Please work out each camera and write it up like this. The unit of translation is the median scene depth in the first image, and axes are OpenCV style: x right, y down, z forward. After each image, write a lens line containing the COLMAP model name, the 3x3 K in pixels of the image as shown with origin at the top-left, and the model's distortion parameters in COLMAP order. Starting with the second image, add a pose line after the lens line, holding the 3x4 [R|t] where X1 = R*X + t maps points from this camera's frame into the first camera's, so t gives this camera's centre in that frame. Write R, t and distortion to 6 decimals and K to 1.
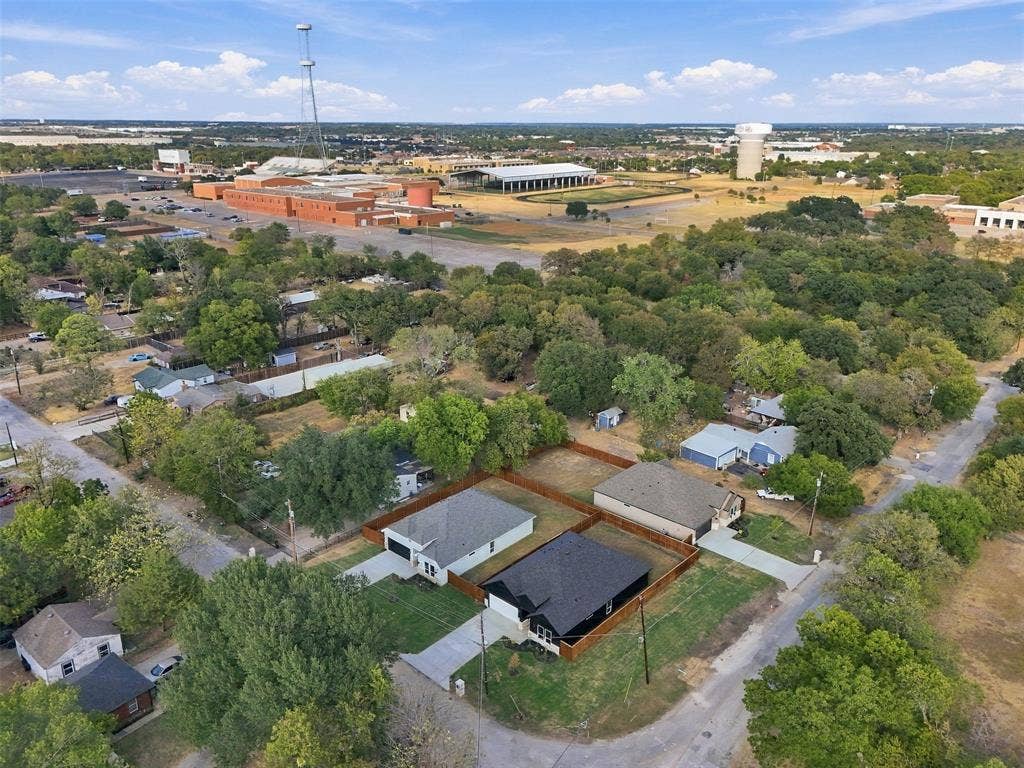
lens RADIAL K [[748.3, 0, 508.1], [0, 748.3, 403.8], [0, 0, 1]] dist [0.057937, -0.050235]
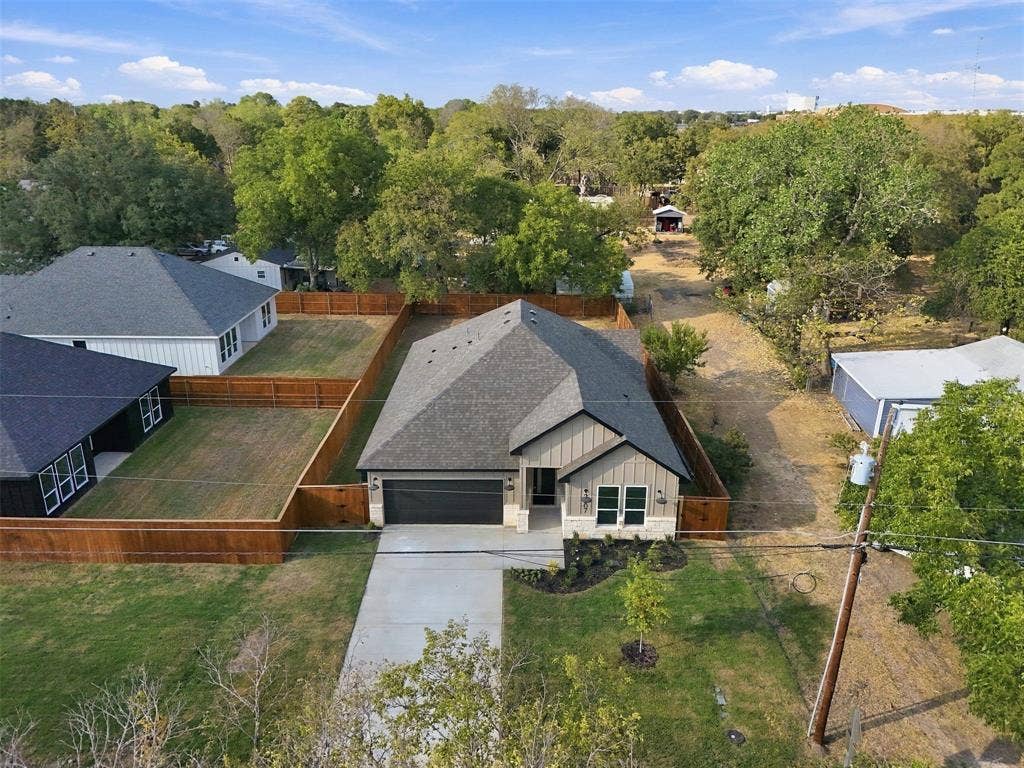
lens RADIAL K [[748.3, 0, 508.1], [0, 748.3, 403.8], [0, 0, 1]] dist [0.057937, -0.050235]
pose [[0.668484, 0.269225, -0.693287, 0.436191], [-0.259881, 0.957976, 0.121427, 0.084329], [0.696844, 0.099000, 0.710358, 0.758456]]
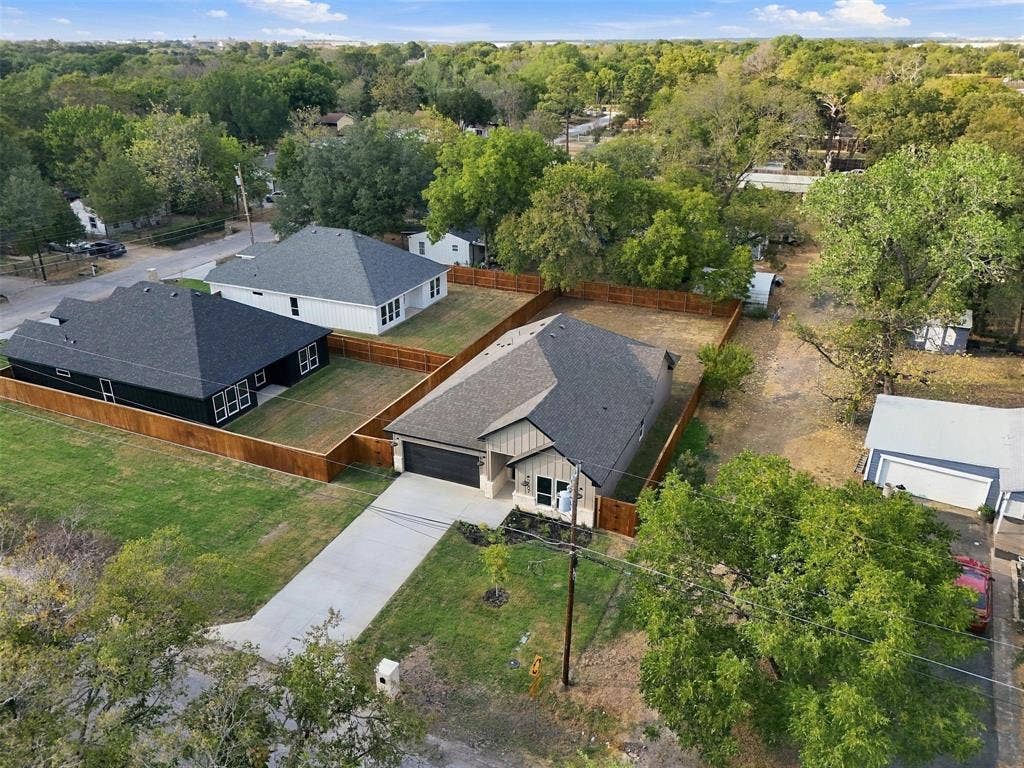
lens RADIAL K [[748.3, 0, 508.1], [0, 748.3, 403.8], [0, 0, 1]] dist [0.057937, -0.050235]
pose [[0.320320, 0.407453, -0.855206, 0.557918], [-0.323759, 0.895500, 0.305386, 0.006741], [0.890267, 0.179059, 0.418763, 0.806607]]
